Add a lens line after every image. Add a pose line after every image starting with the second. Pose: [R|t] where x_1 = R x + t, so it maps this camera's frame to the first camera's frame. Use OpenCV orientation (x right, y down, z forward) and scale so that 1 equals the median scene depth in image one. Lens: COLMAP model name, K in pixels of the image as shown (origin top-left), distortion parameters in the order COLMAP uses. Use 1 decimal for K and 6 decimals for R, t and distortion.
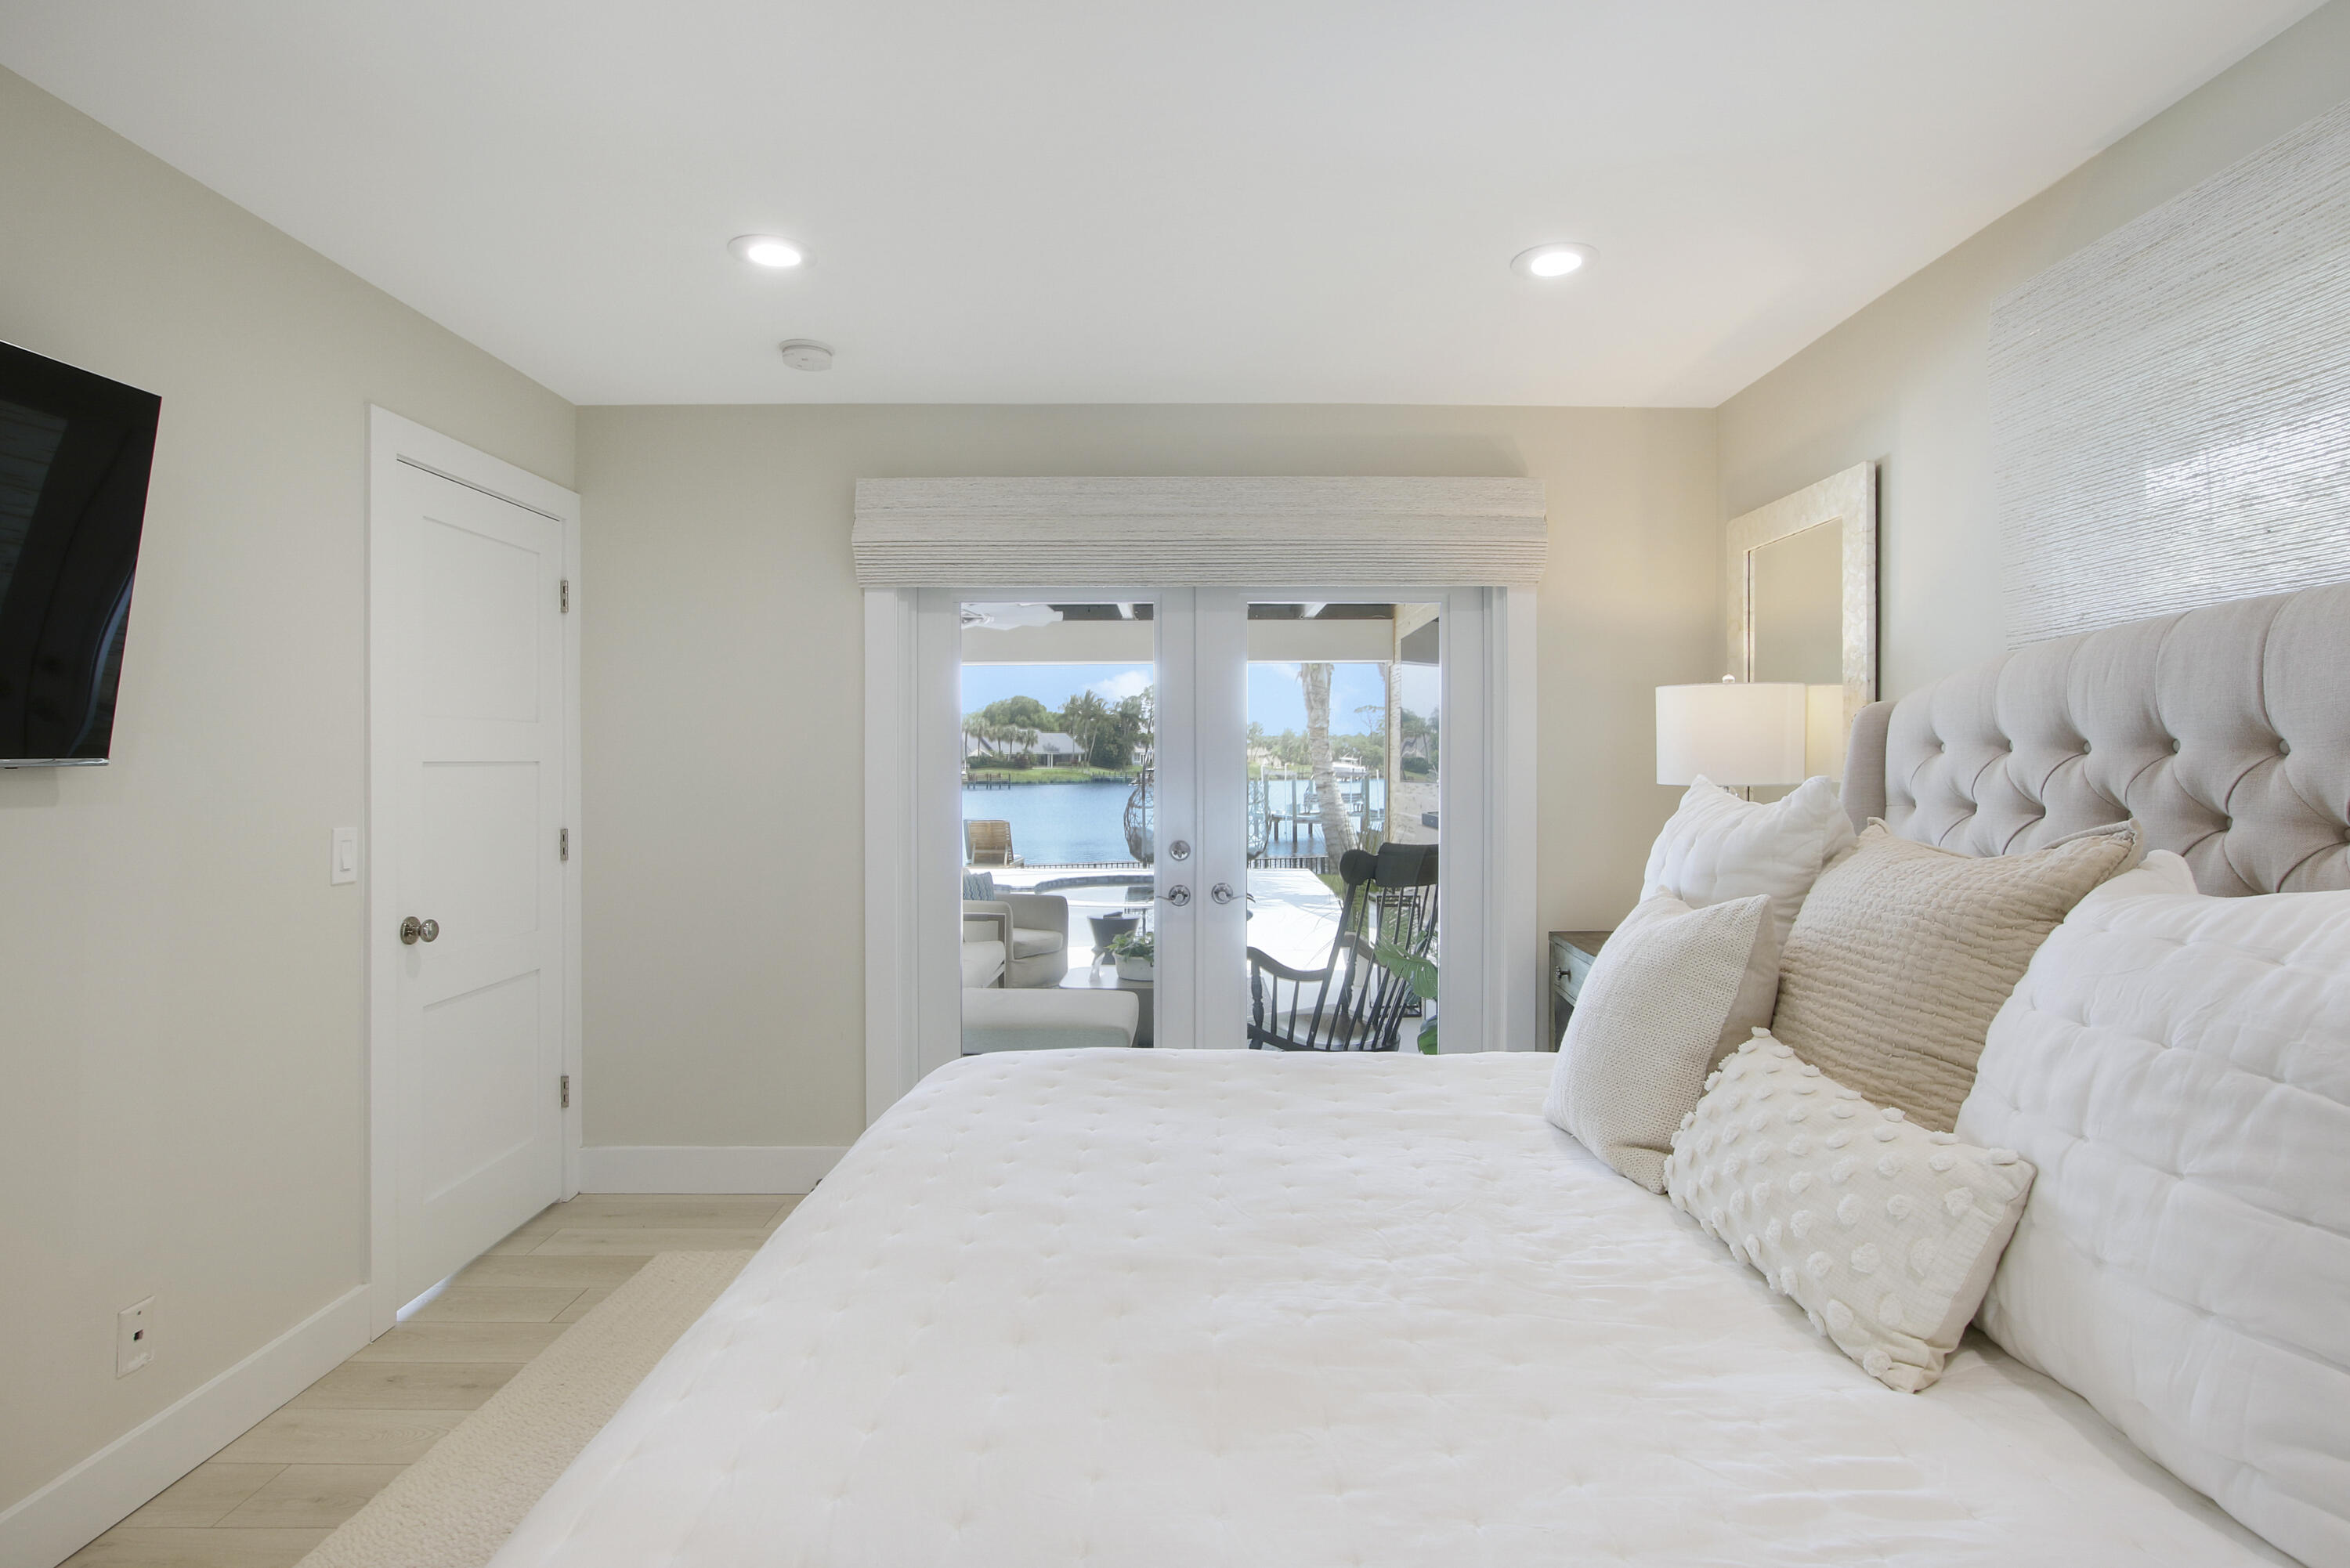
lens RADIAL K [[1211.3, 0, 1175.5], [0, 1211.3, 762.1], [0, 0, 1]] dist [-0.024698, 0.002377]
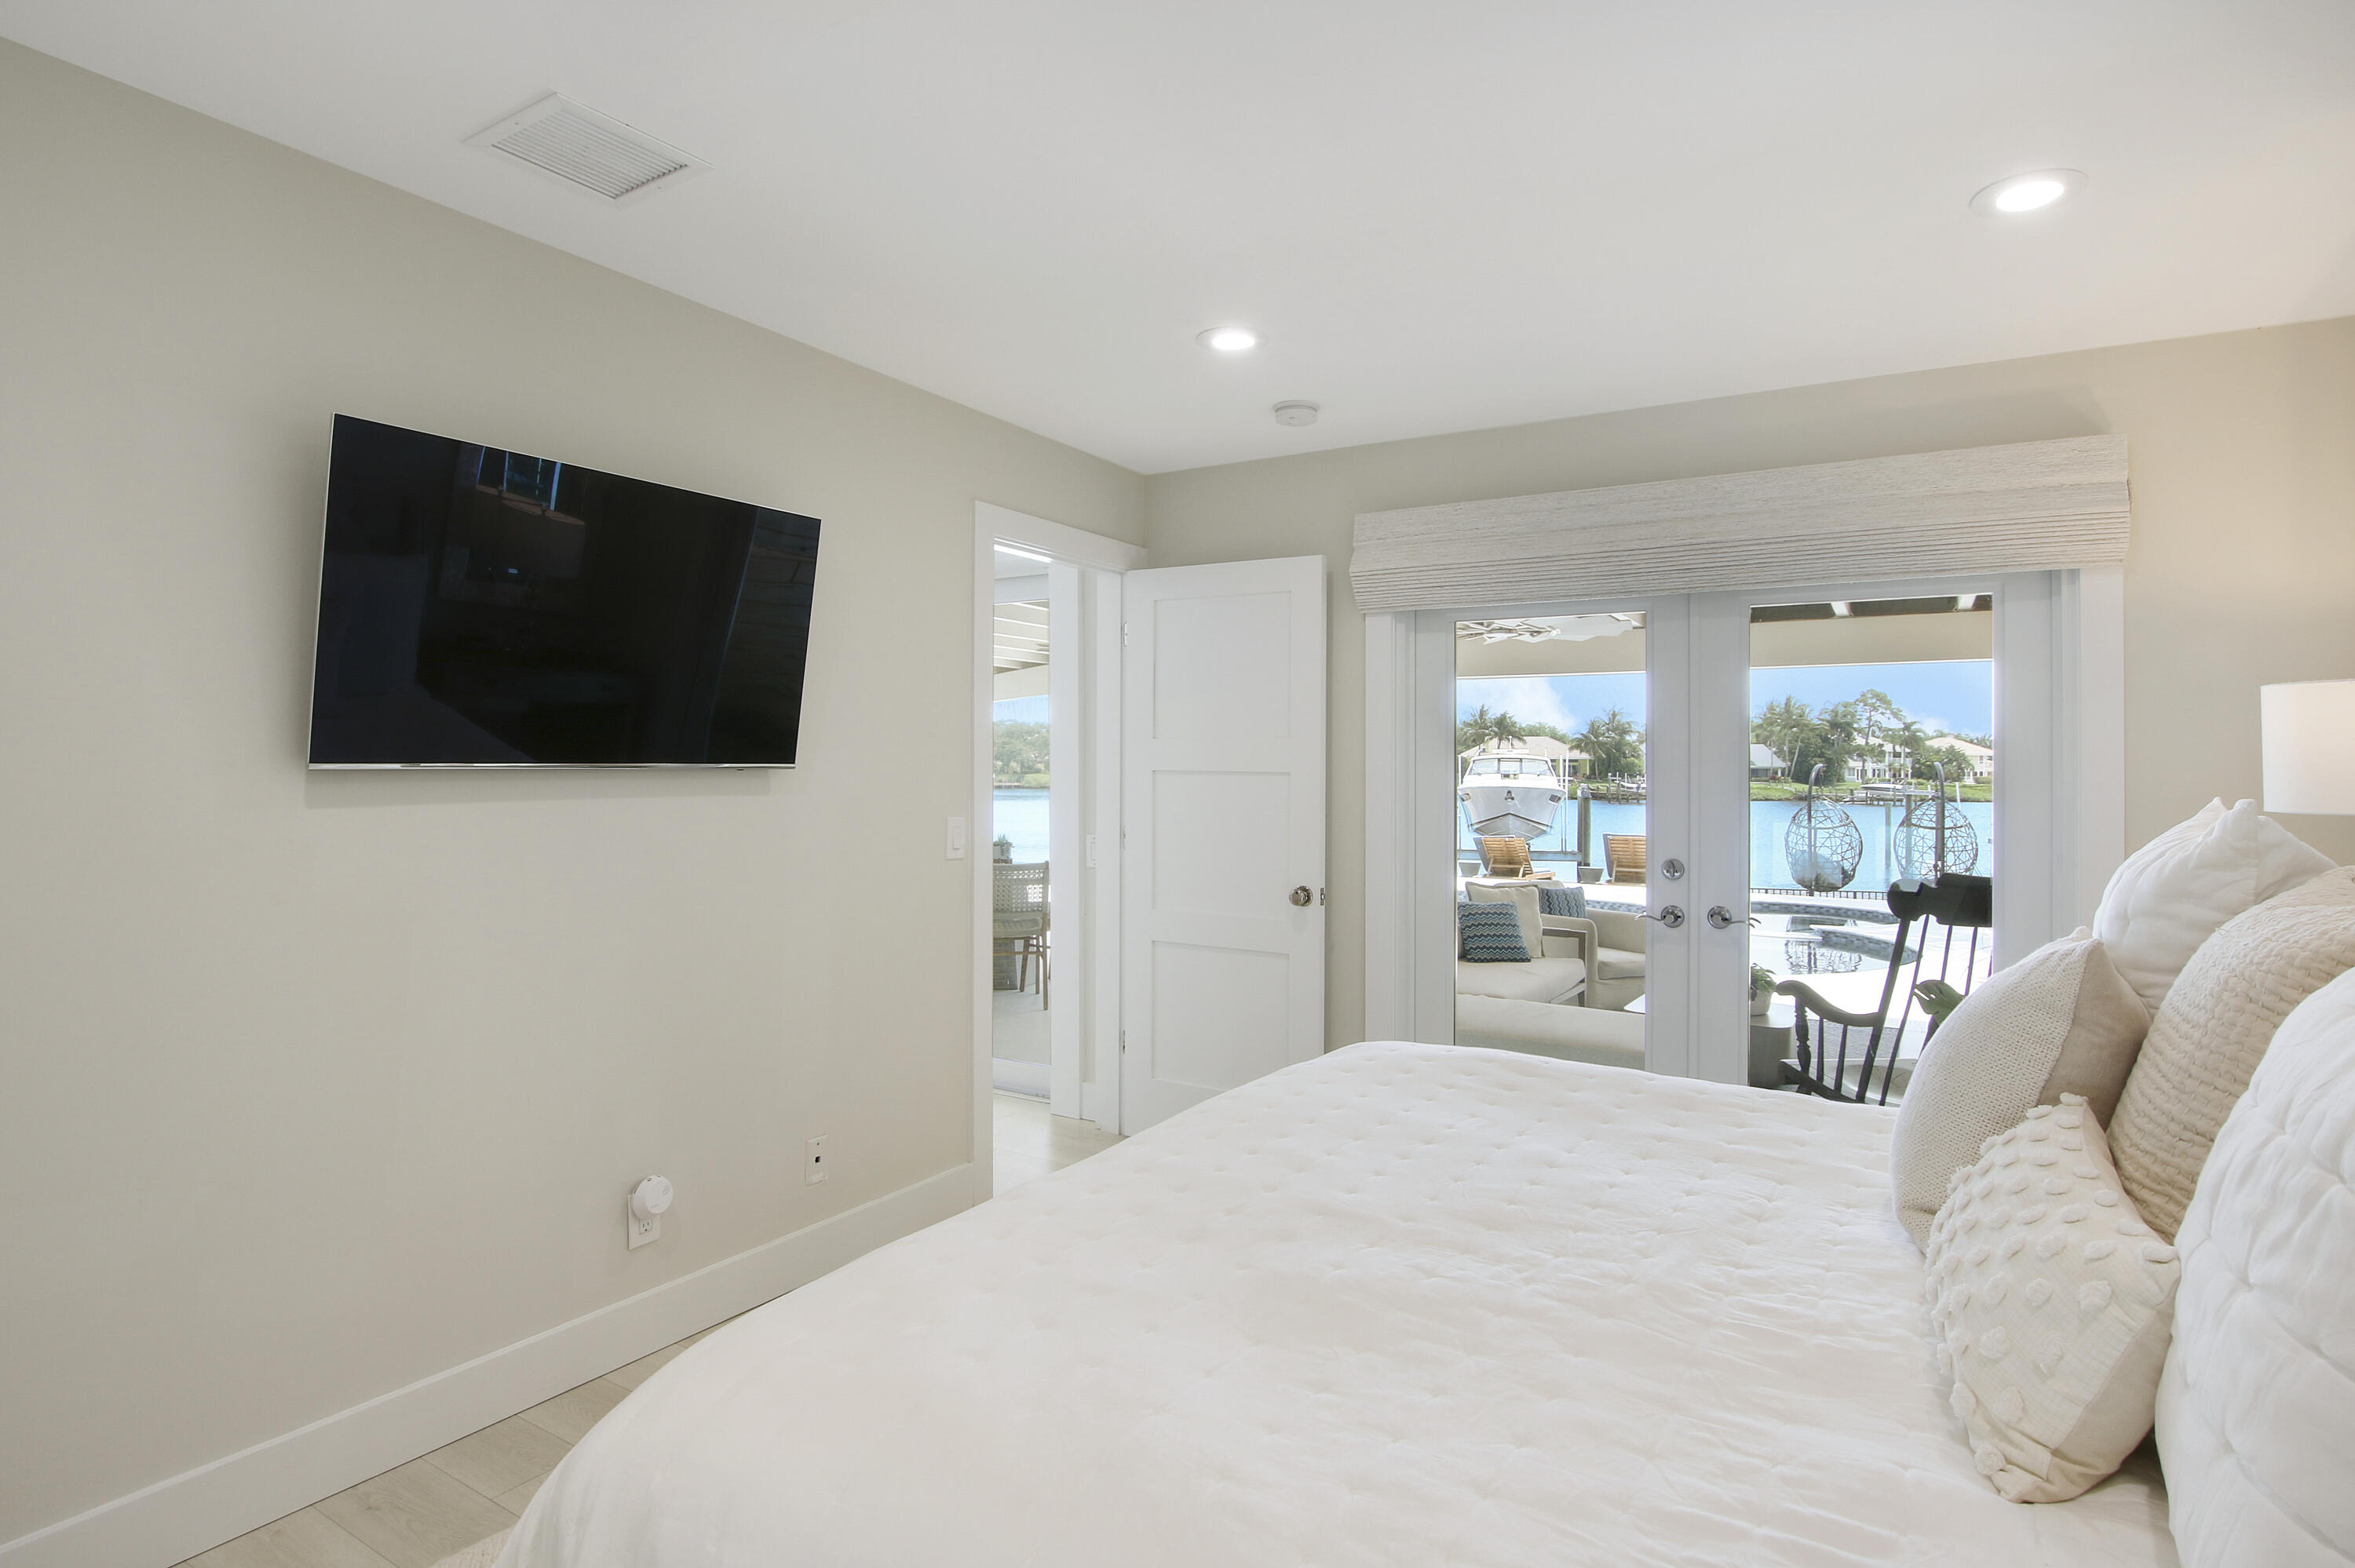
lens RADIAL K [[1213.8, 0, 1154.8], [0, 1213.8, 743.3], [0, 0, 1]] dist [-0.024698, 0.002377]
pose [[0.848258, -0.002456, -0.529578, 0.168618], [-0.011049, 0.999689, -0.022334, -0.000180], [0.529468, 0.024797, 0.847967, -0.027527]]
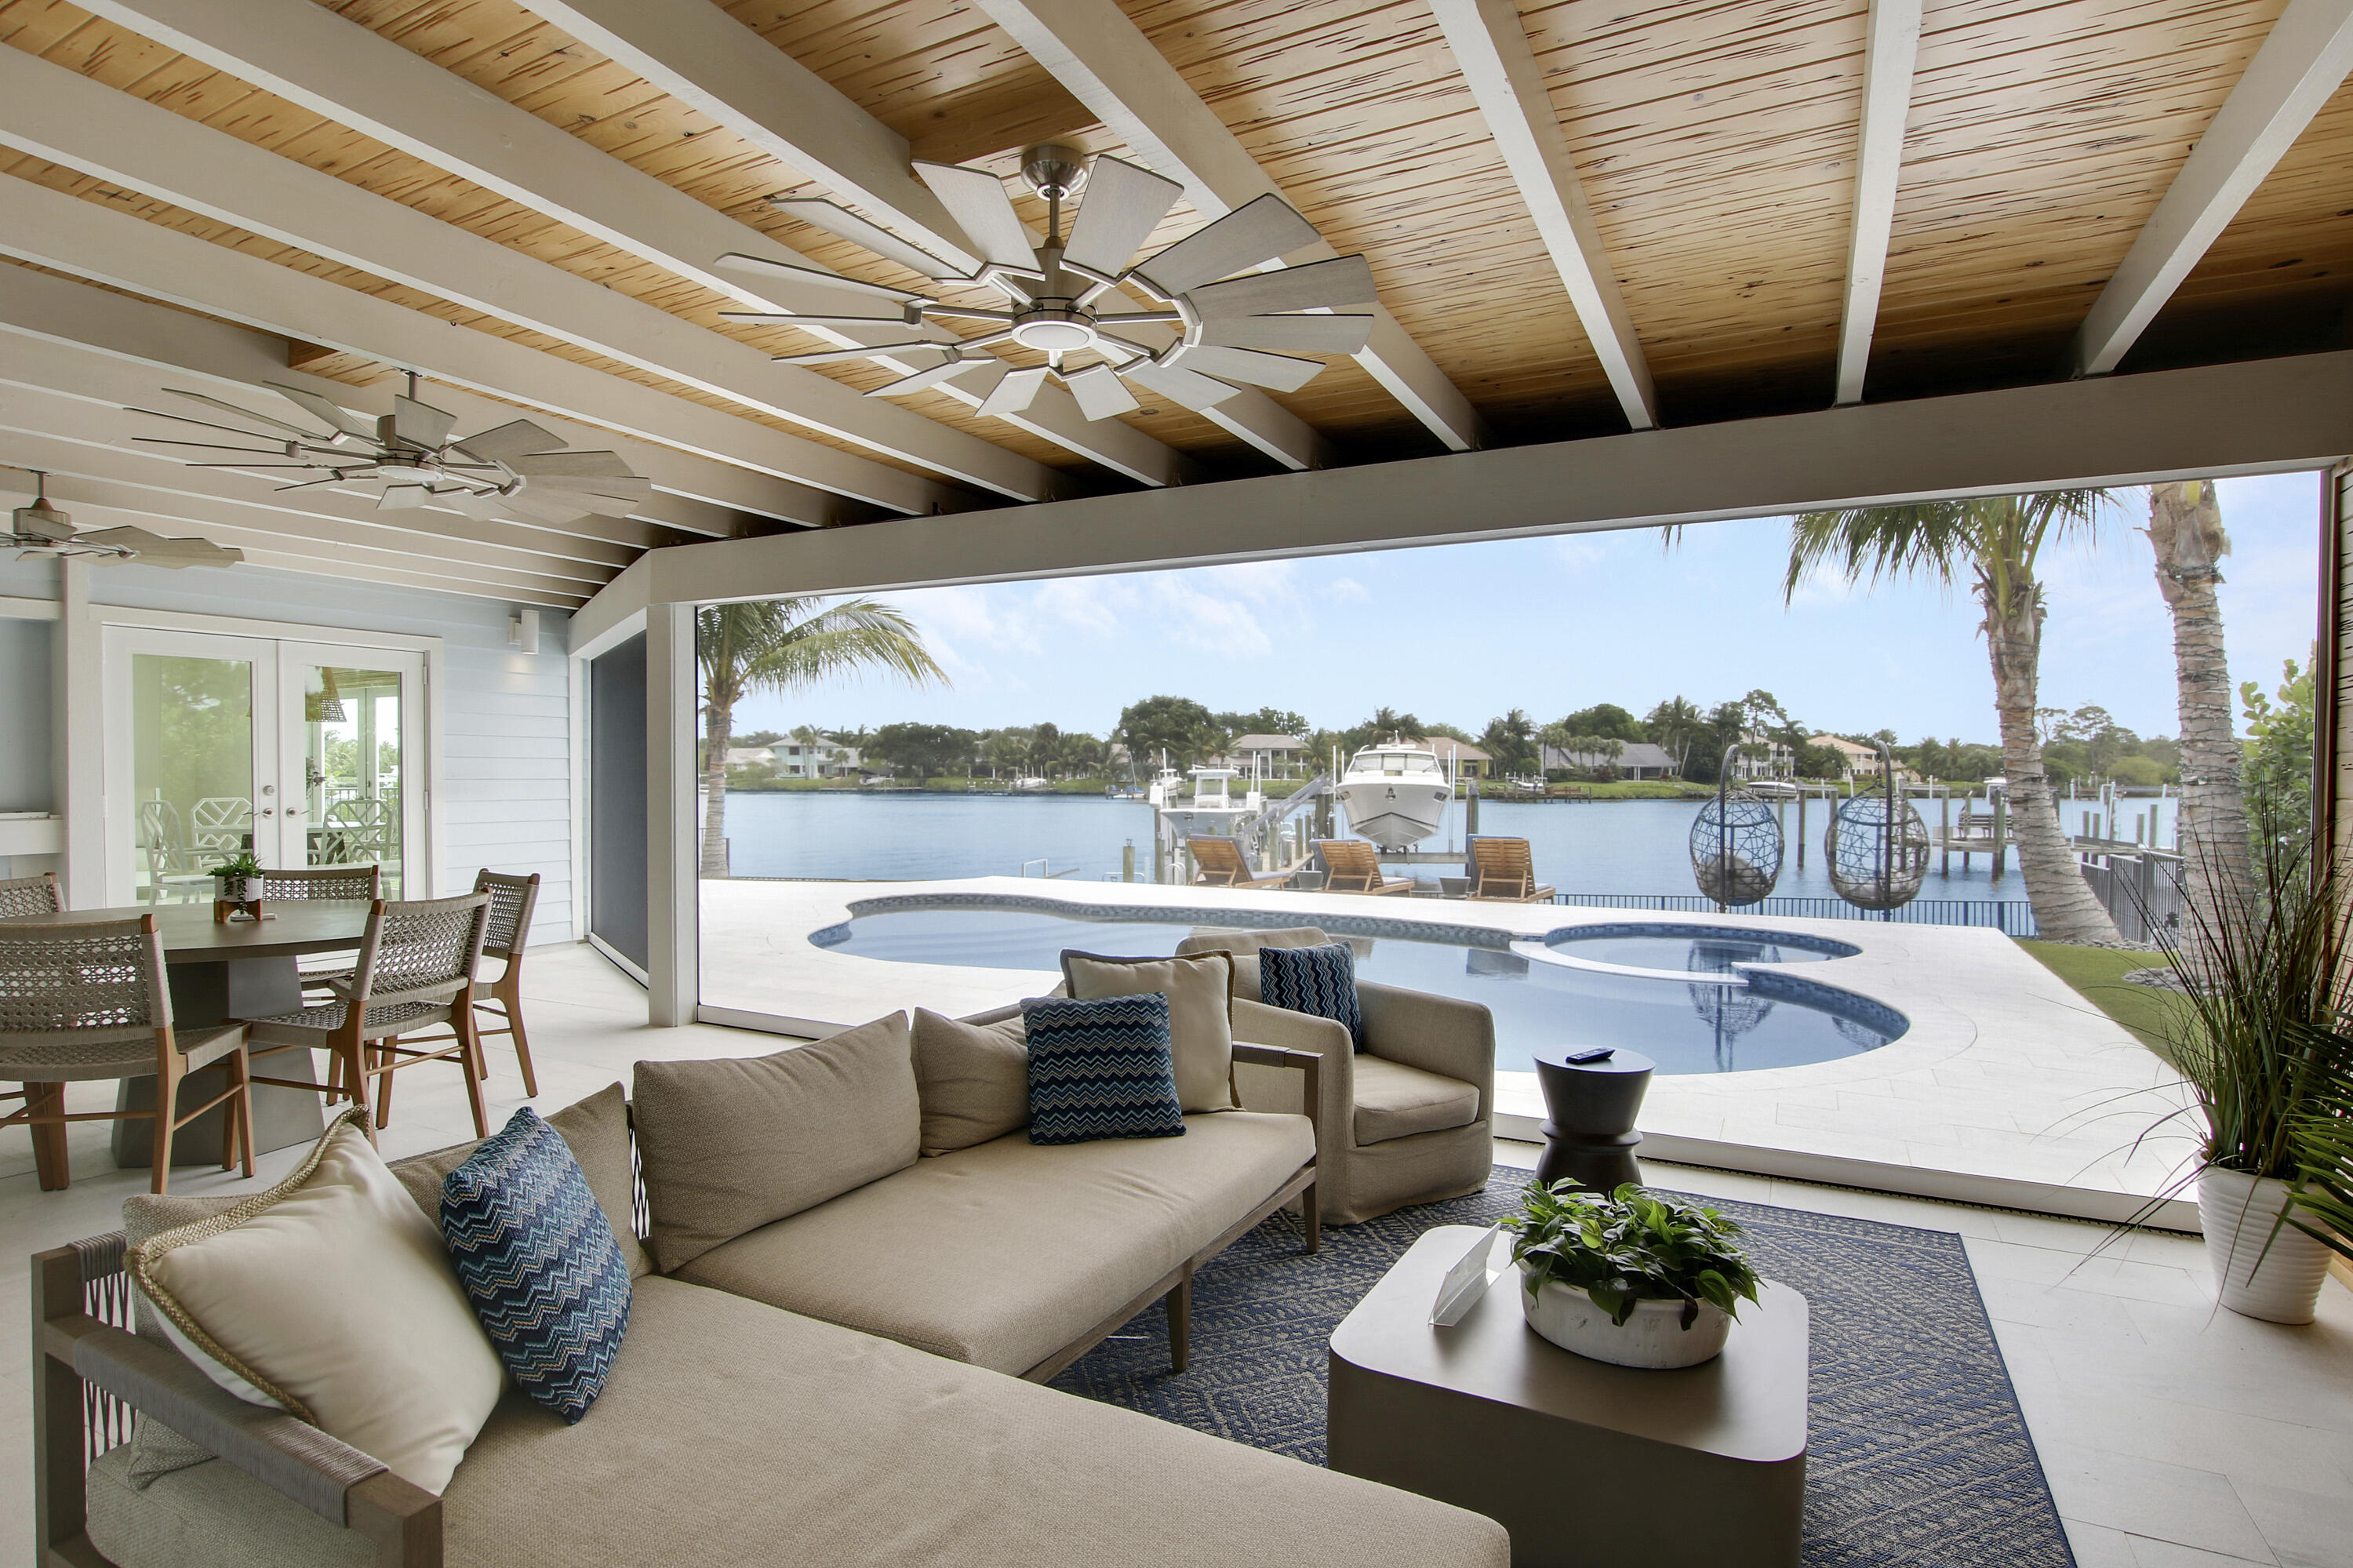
lens RADIAL K [[1212.9, 0, 1185.4], [0, 1212.9, 766.3], [0, 0, 1]] dist [-0.024698, 0.002377]
pose [[0.895074, 0.000410, -0.445918, 0.034496], [-0.003809, 0.999970, -0.006725, 0.043377], [0.445902, 0.007718, 0.895048, 1.188629]]
